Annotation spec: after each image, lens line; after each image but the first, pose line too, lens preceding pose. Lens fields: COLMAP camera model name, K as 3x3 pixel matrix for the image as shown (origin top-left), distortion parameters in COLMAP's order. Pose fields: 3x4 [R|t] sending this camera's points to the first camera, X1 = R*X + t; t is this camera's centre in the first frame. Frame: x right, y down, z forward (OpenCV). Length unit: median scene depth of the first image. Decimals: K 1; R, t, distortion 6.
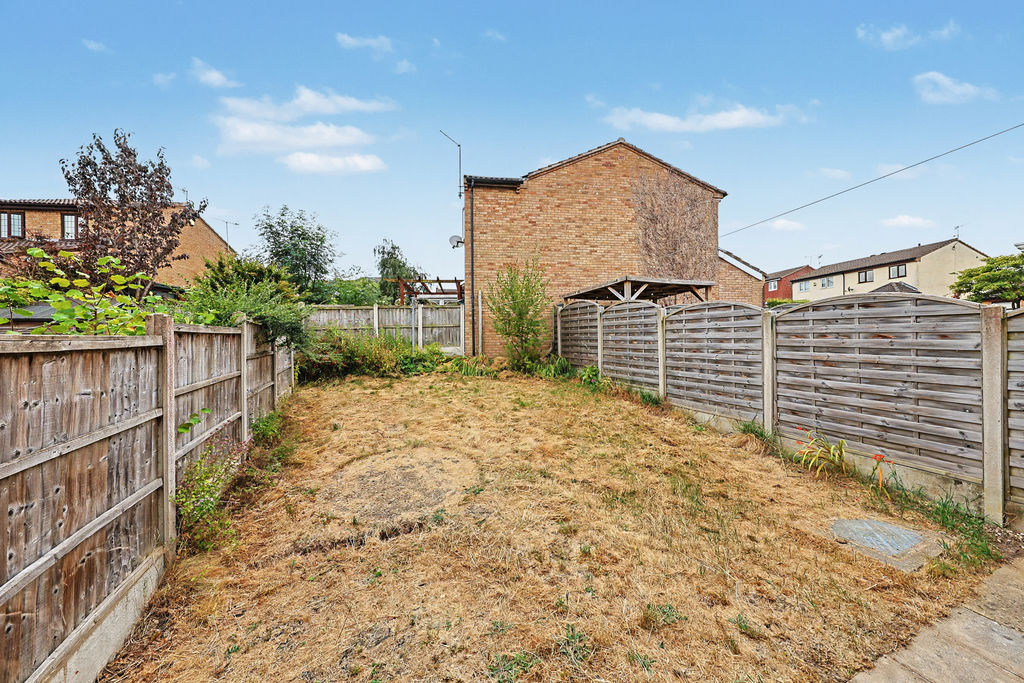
lens RADIAL K [[343.1, 0, 510.9], [0, 343.1, 337.3], [0, 0, 1]] dist [-0.004539, -0.000046]
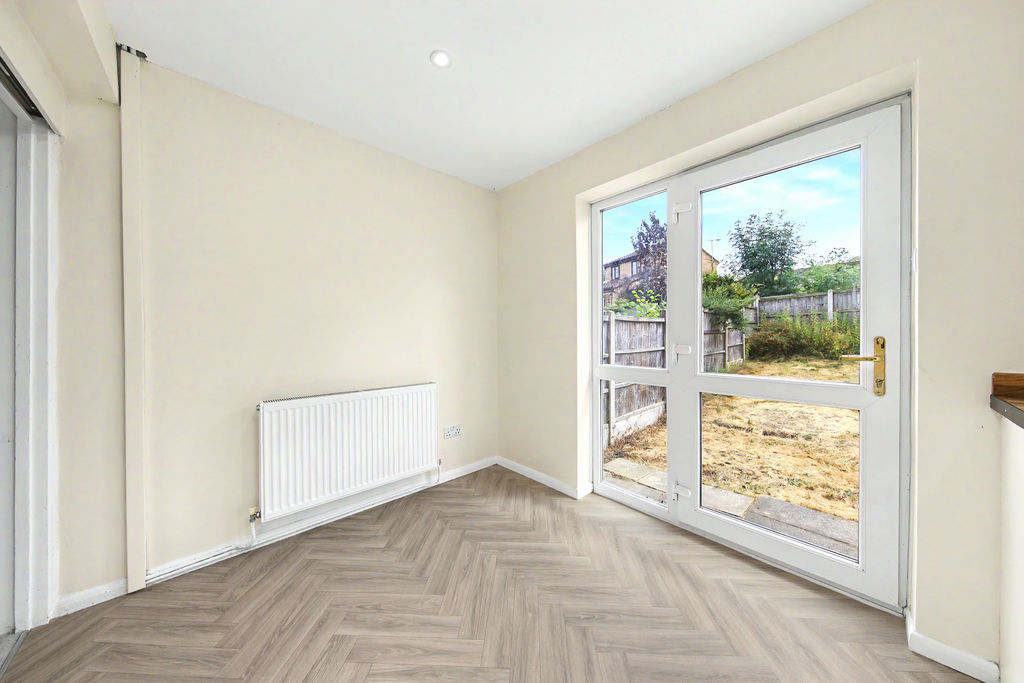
lens RADIAL K [[343.1, 0, 510.9], [0, 343.1, 337.3], [0, 0, 1]] dist [-0.004539, -0.000046]
pose [[0.315248, 0.006369, -0.948988, 0.333396], [0.007808, 0.999926, 0.009305, 0.034760], [0.948977, -0.010343, 0.315175, -0.285259]]
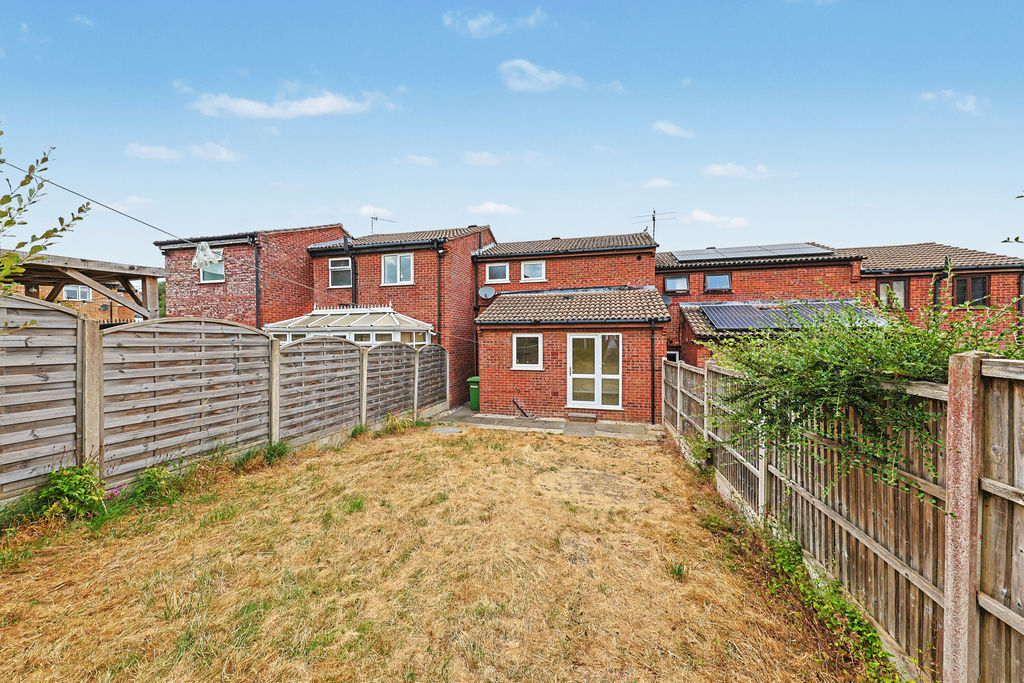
lens RADIAL K [[333.3, 0, 512.0], [0, 333.3, 341.5], [0, 0, 1]] dist [0.000338, 0.000010]
pose [[-0.785416, -0.002376, 0.618964, -0.444508], [-0.001496, 0.999997, 0.001940, -0.071020], [-0.618967, 0.000598, -0.785417, 1.156802]]
